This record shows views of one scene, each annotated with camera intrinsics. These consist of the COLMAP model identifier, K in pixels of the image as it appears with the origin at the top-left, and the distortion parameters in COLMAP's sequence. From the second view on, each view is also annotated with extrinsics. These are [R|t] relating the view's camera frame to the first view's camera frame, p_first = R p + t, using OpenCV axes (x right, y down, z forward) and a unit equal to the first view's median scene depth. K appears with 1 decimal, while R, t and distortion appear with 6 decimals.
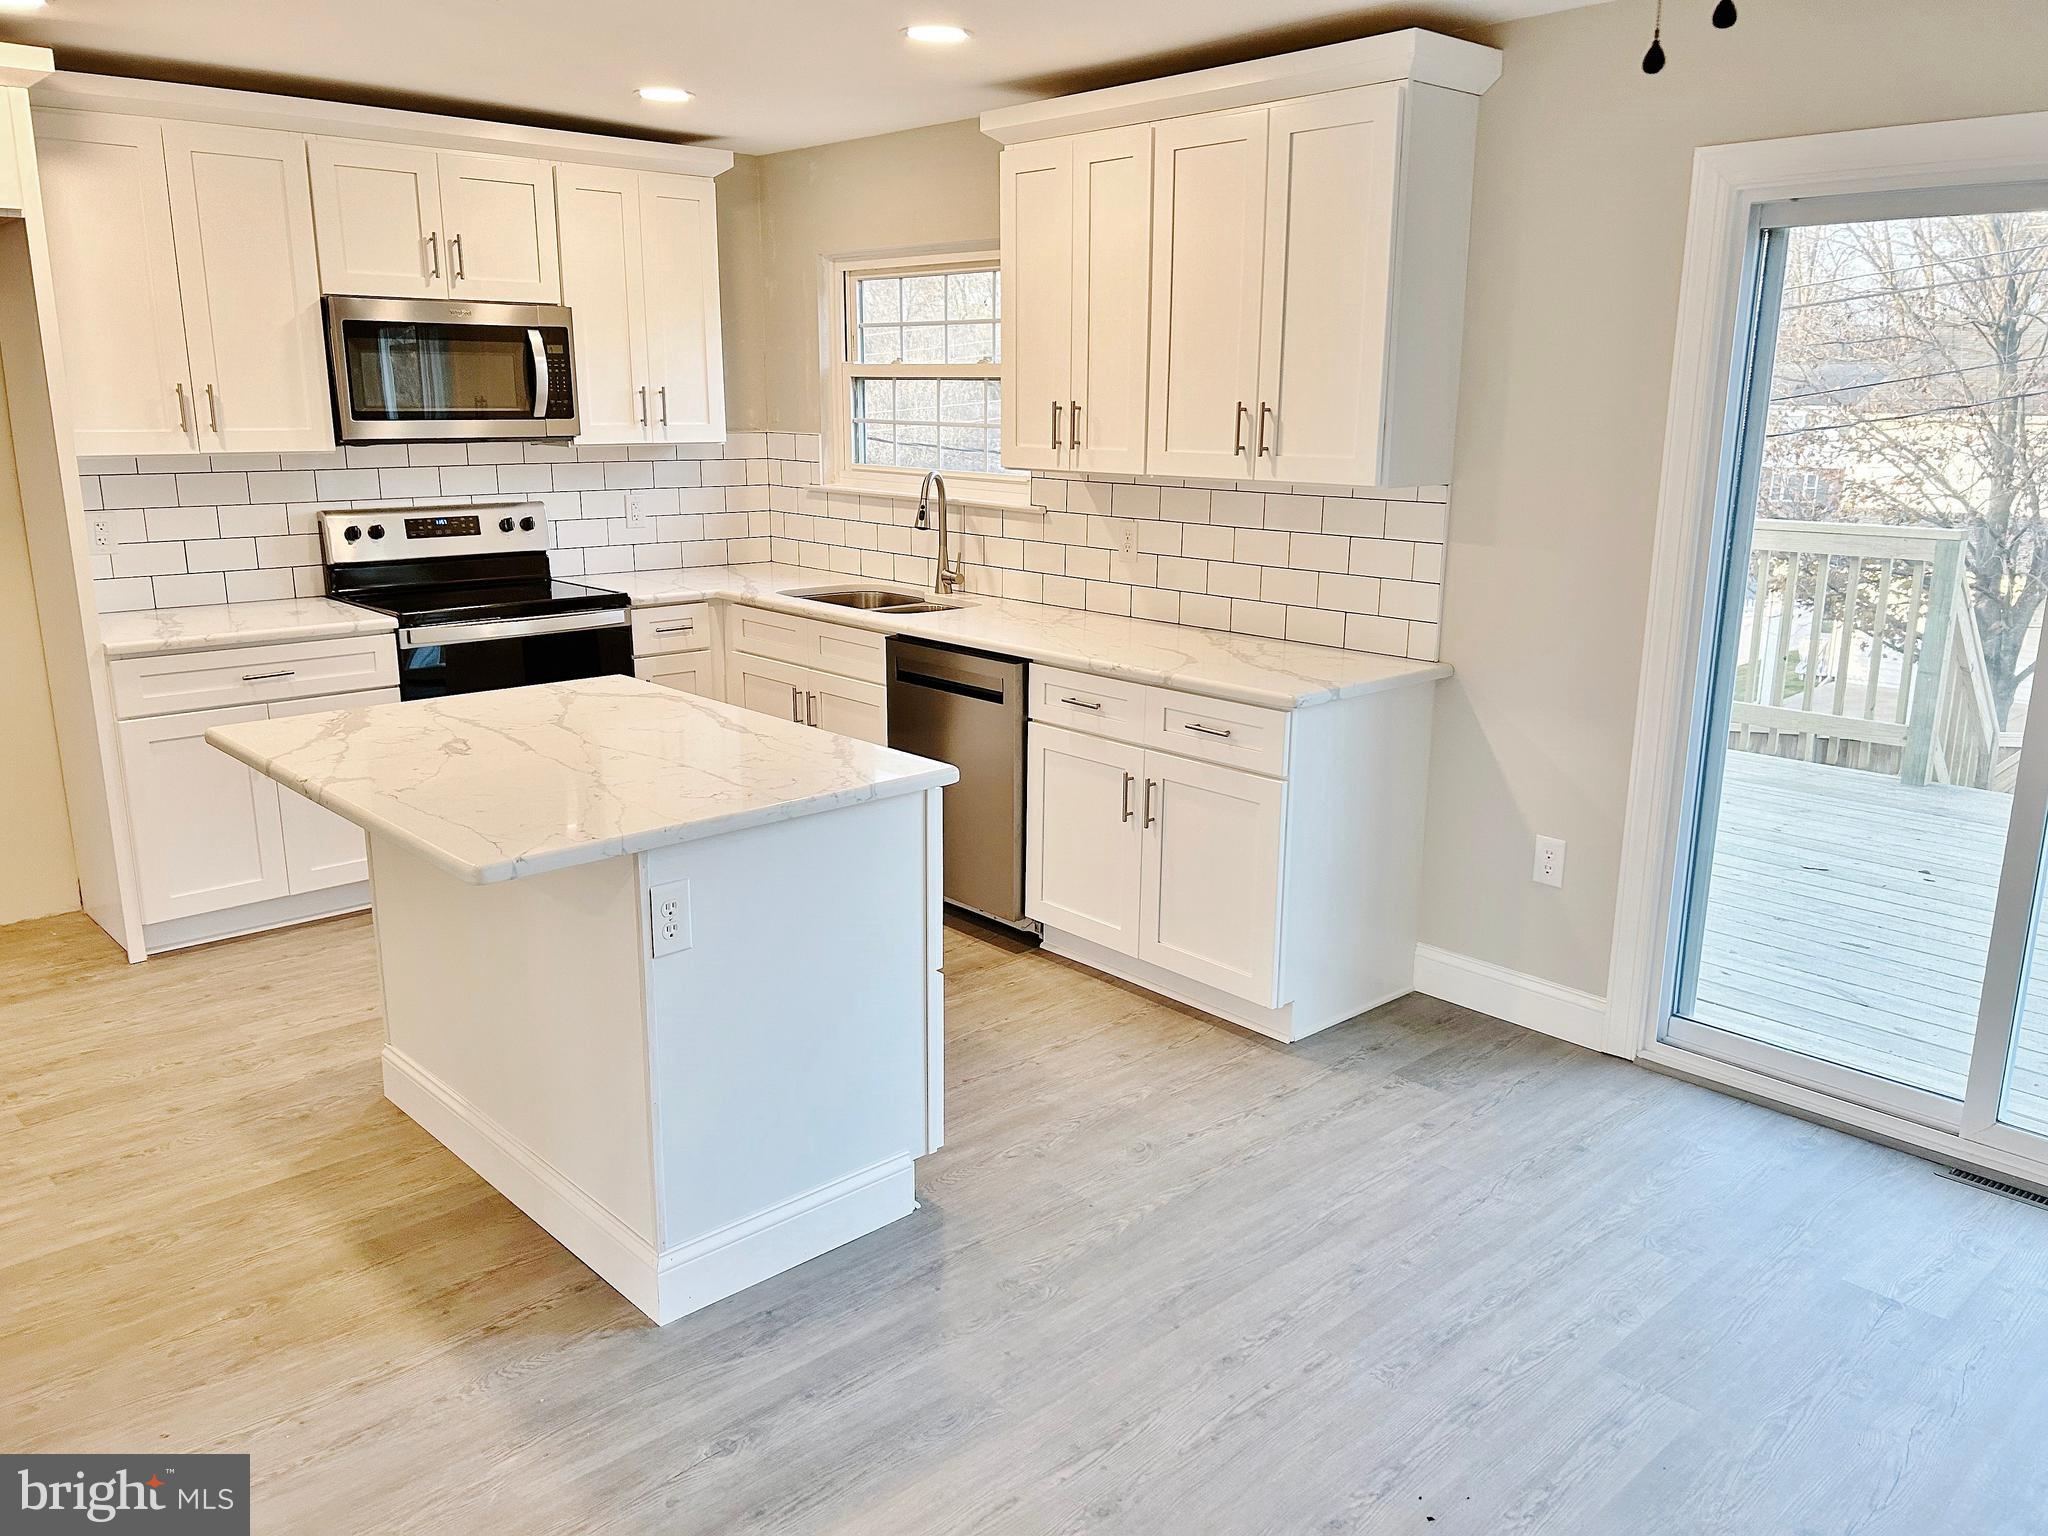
lens RADIAL K [[1538.6, 0, 1038.3], [0, 1538.6, 766.2], [0, 0, 1]] dist [0.062608, -0.073849]
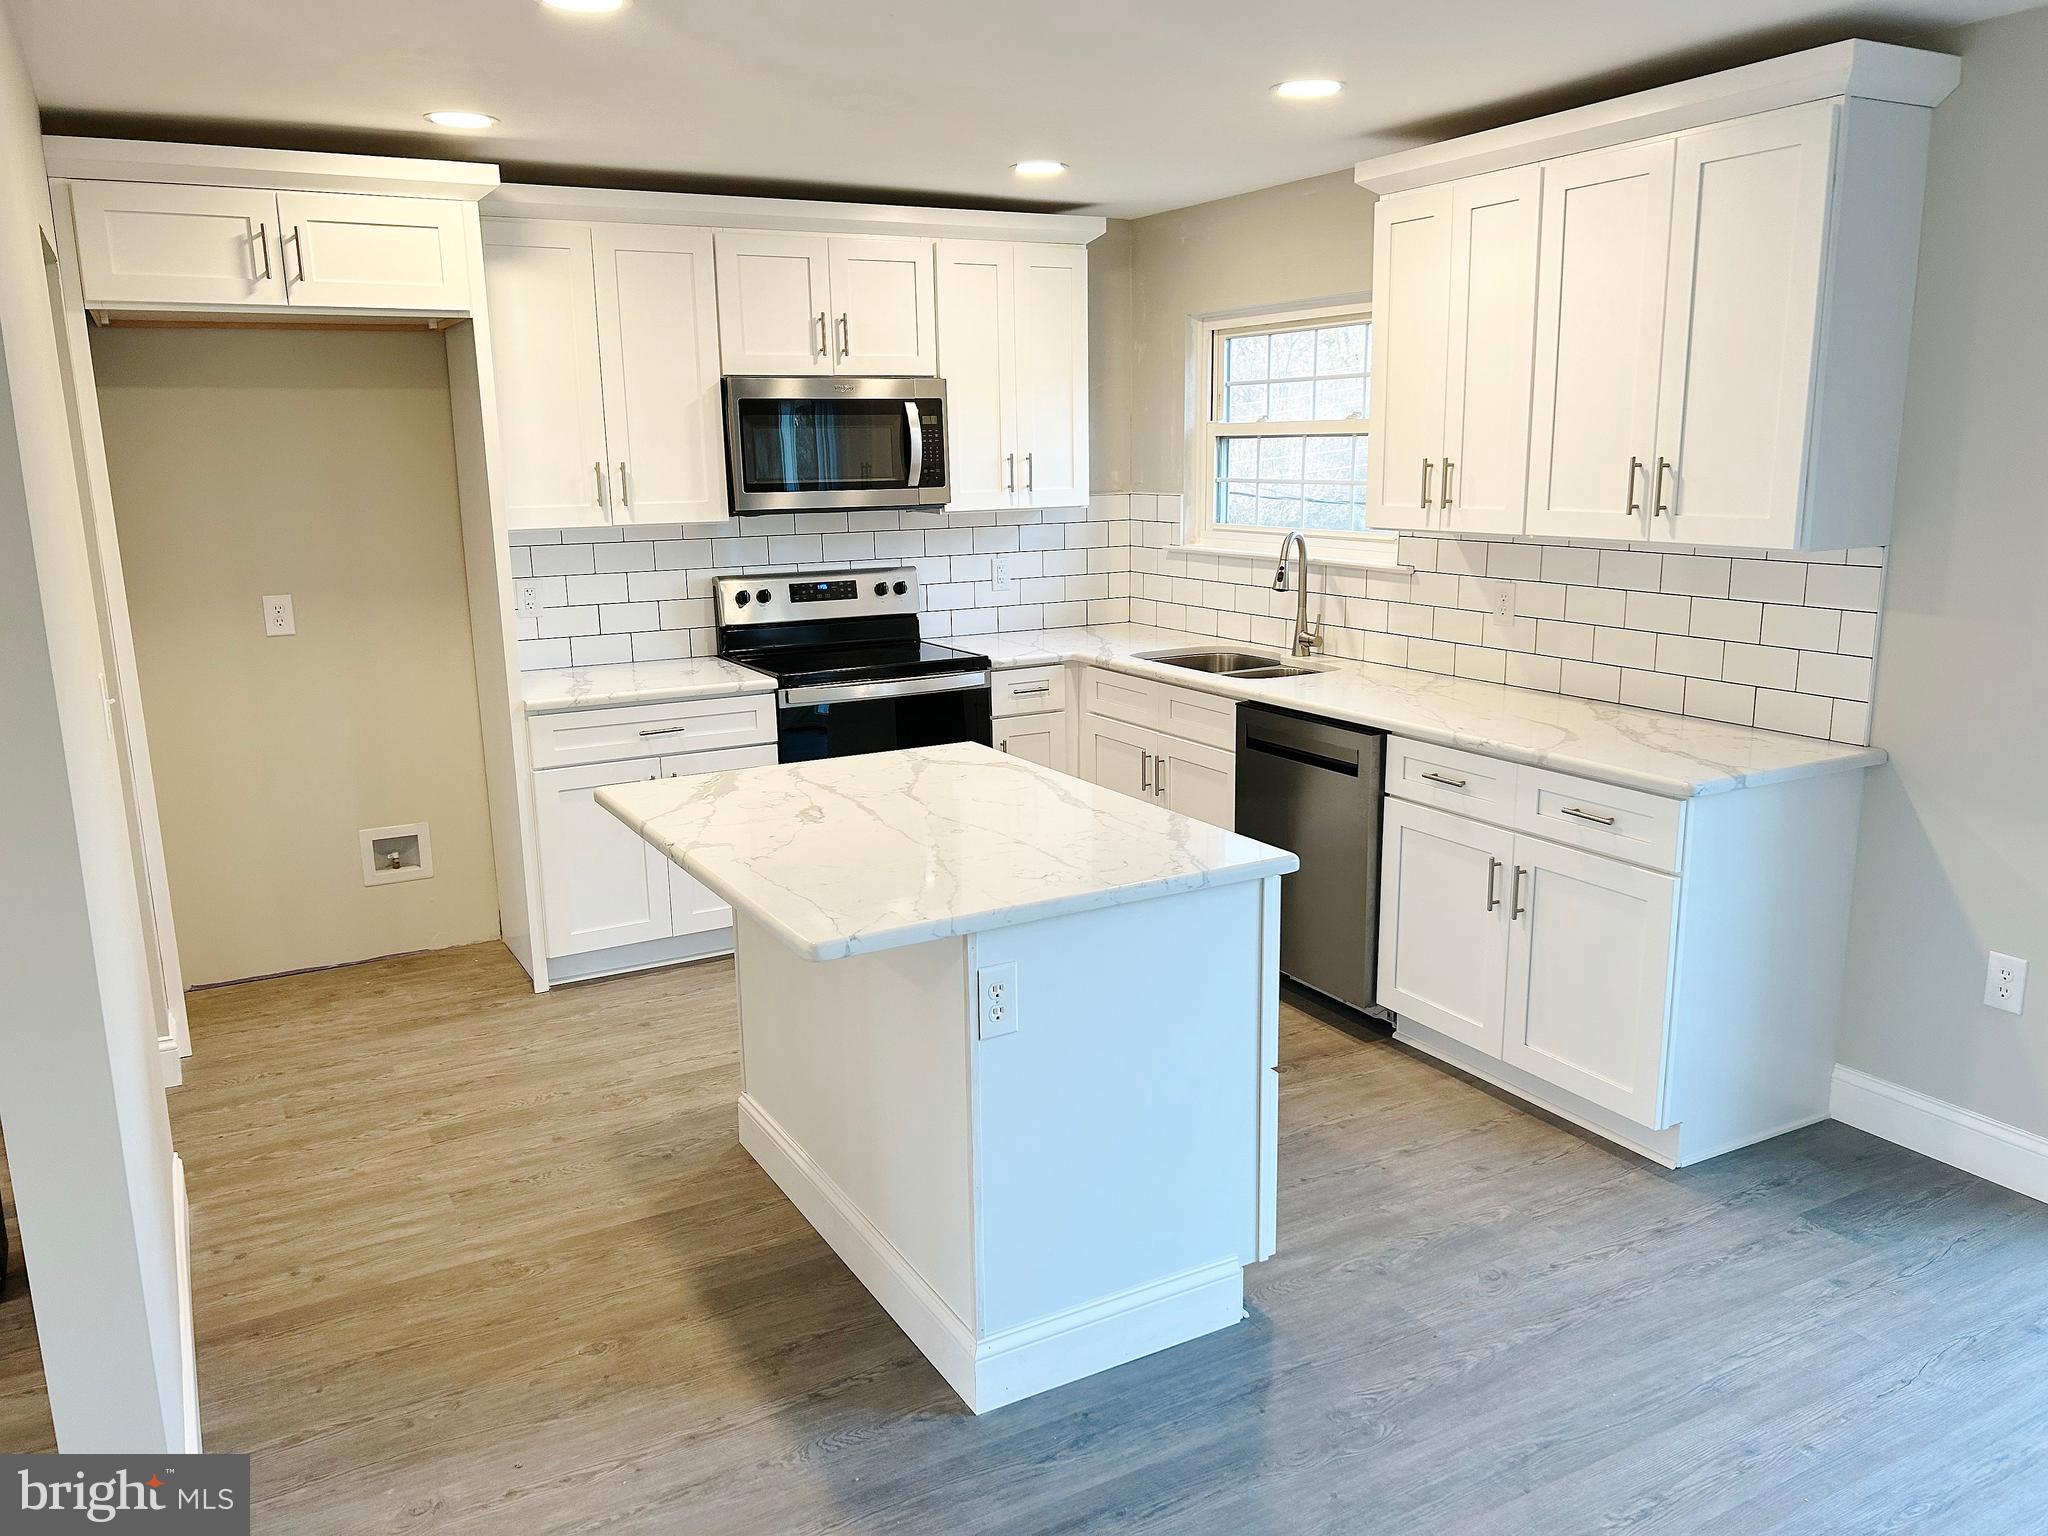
lens RADIAL K [[1538.6, 0, 1031.3], [0, 1538.6, 776.4], [0, 0, 1]] dist [0.062608, -0.073849]
pose [[0.970599, 0.028399, -0.239020, 0.009503], [-0.033888, 0.999247, -0.018888, -0.017823], [0.238304, 0.026433, 0.970831, 0.029731]]
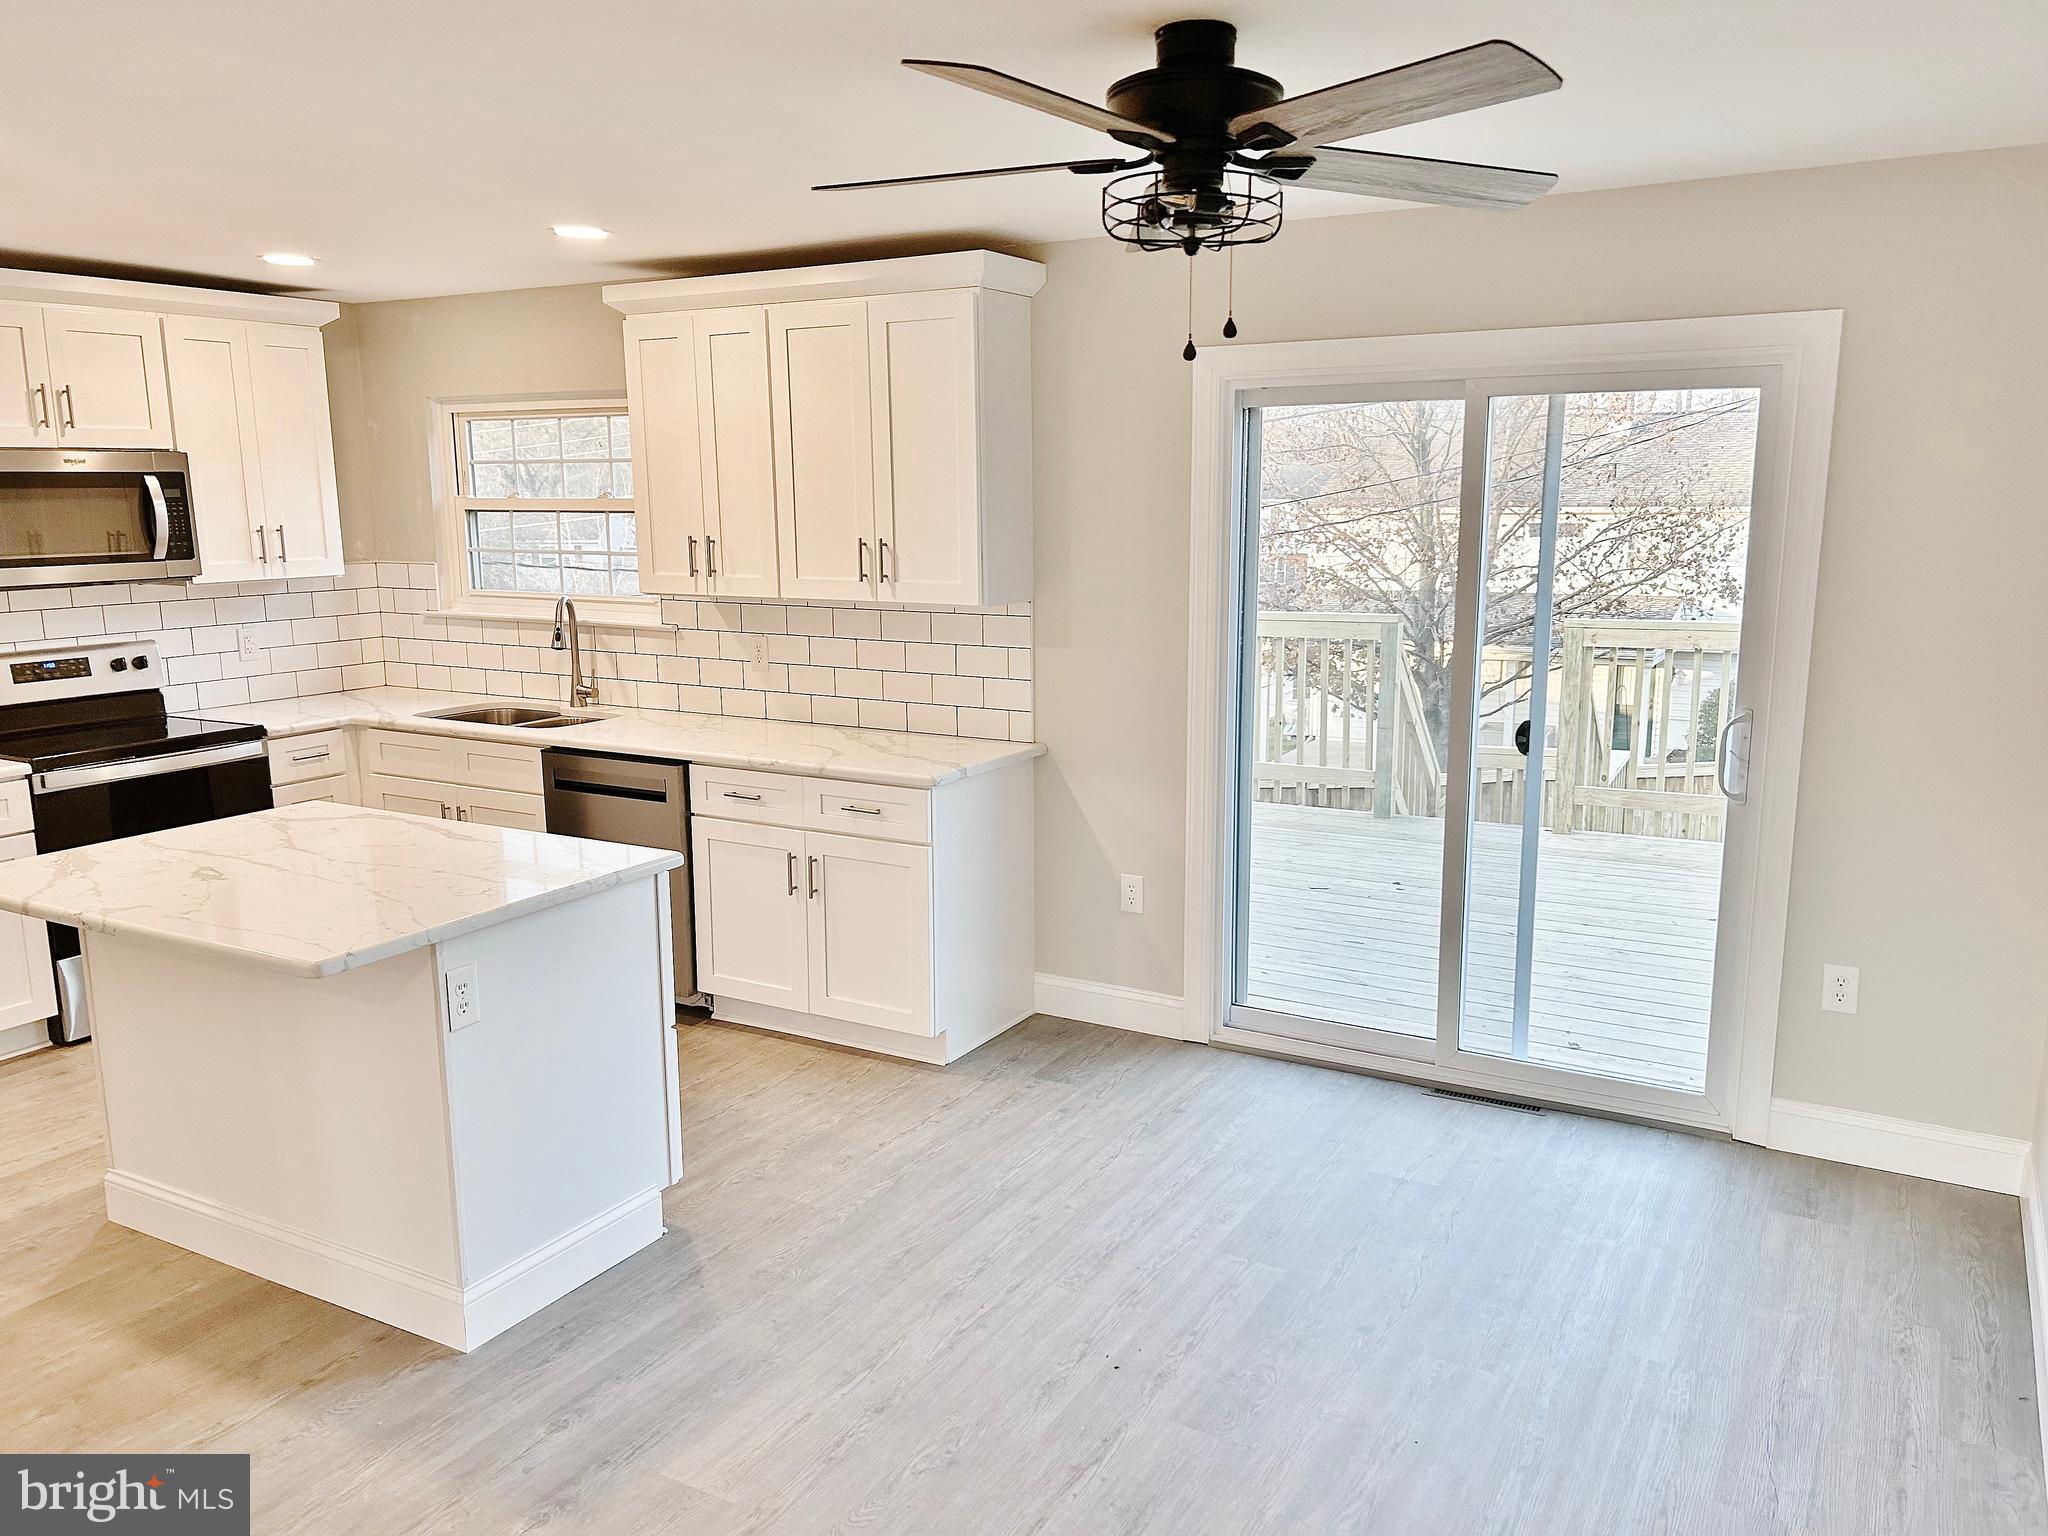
lens RADIAL K [[1538.6, 0, 1042.9], [0, 1538.6, 780.6], [0, 0, 1]] dist [0.062608, -0.073849]
pose [[0.953774, -0.069266, 0.292433, -0.098067], [0.083844, 0.995769, -0.037598, 0.009896], [-0.288592, 0.060378, 0.955547, -0.177895]]
